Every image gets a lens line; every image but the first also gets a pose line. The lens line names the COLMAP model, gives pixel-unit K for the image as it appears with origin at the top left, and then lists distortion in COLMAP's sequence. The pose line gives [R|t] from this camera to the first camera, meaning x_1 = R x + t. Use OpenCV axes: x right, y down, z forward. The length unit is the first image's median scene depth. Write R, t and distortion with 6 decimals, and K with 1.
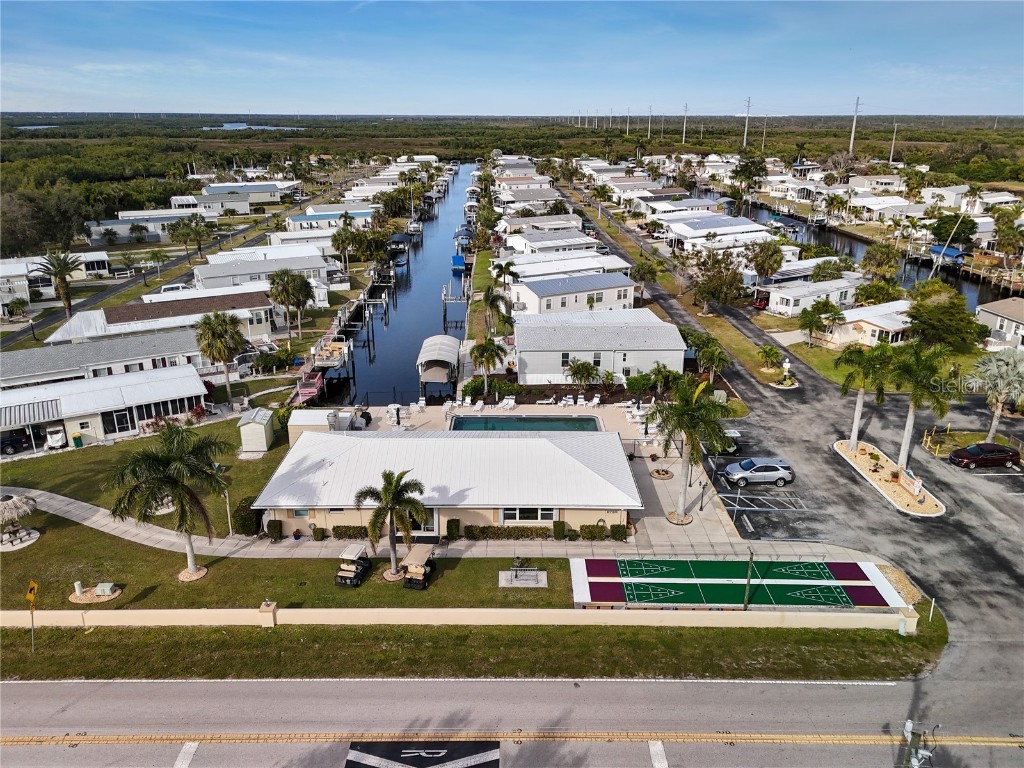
lens RADIAL K [[750.9, 0, 509.5], [0, 750.9, 380.2], [0, 0, 1]] dist [0.040673, -0.004968]
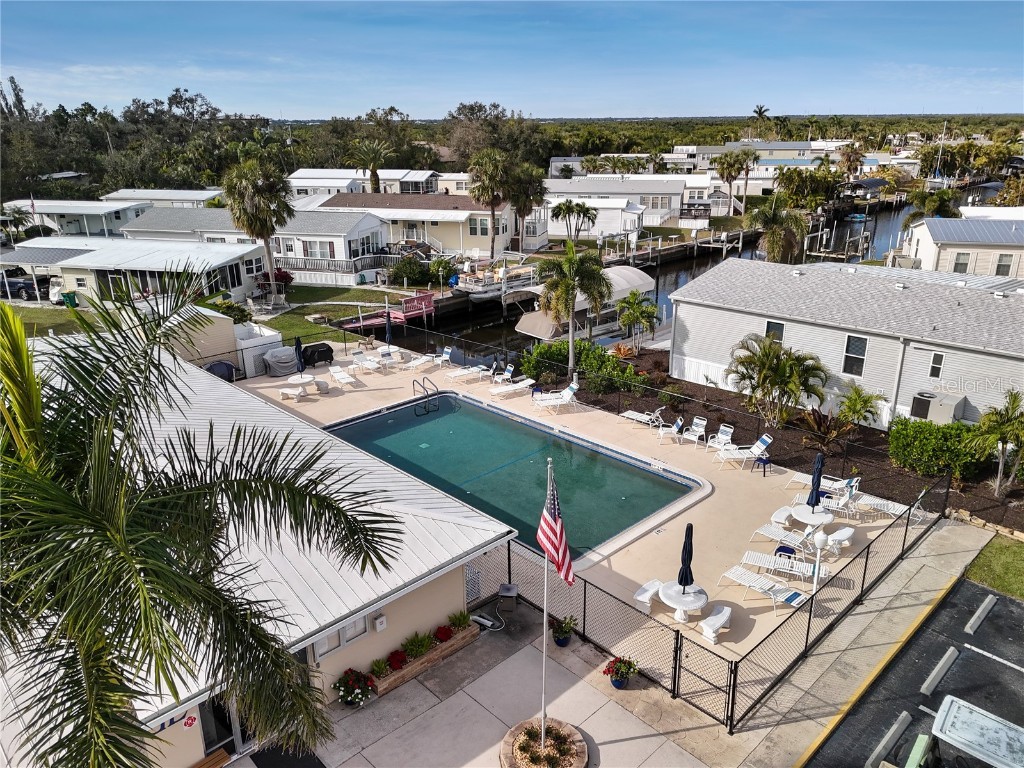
lens RADIAL K [[750.9, 0, 512.6], [0, 750.9, 383.1], [0, 0, 1]] dist [0.040673, -0.004968]
pose [[0.704775, 0.227263, -0.672044, 0.305881], [-0.226858, 0.969757, 0.090033, -0.011574], [0.672181, 0.089005, 0.735017, 0.734649]]
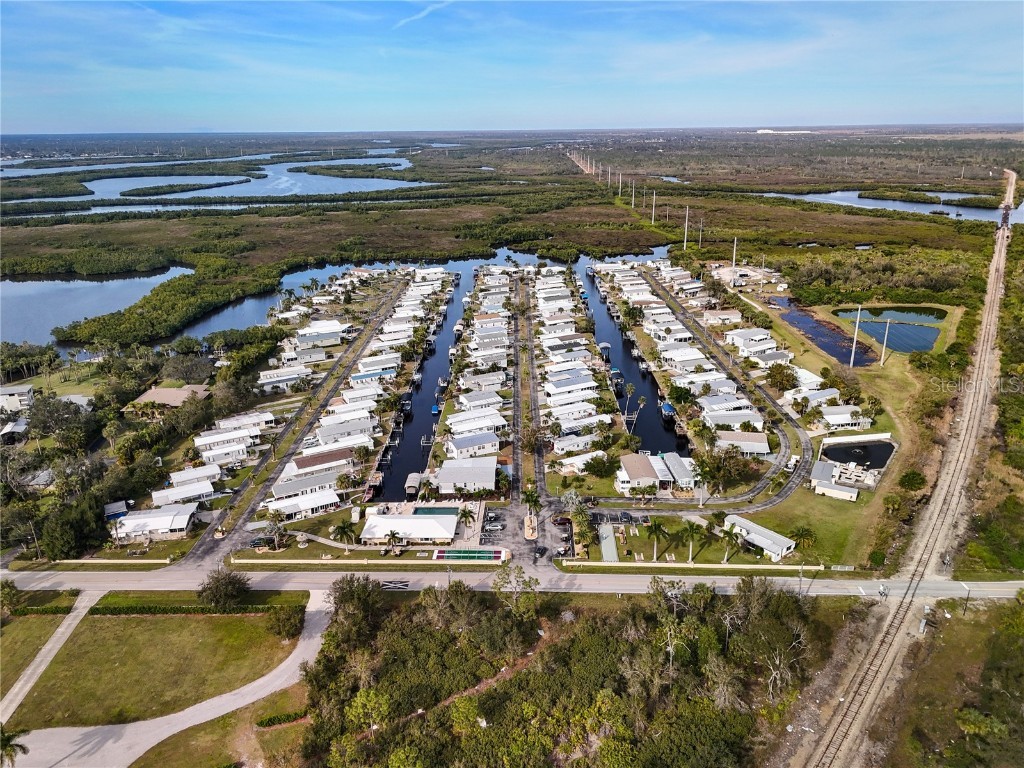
lens RADIAL K [[750.9, 0, 514.3], [0, 750.9, 387.0], [0, 0, 1]] dist [0.040673, -0.004968]
pose [[0.999393, -0.005518, -0.034398, 0.502482], [0.005523, 0.999985, 0.000041, -0.501078], [0.034397, -0.000231, 0.999408, -2.379318]]
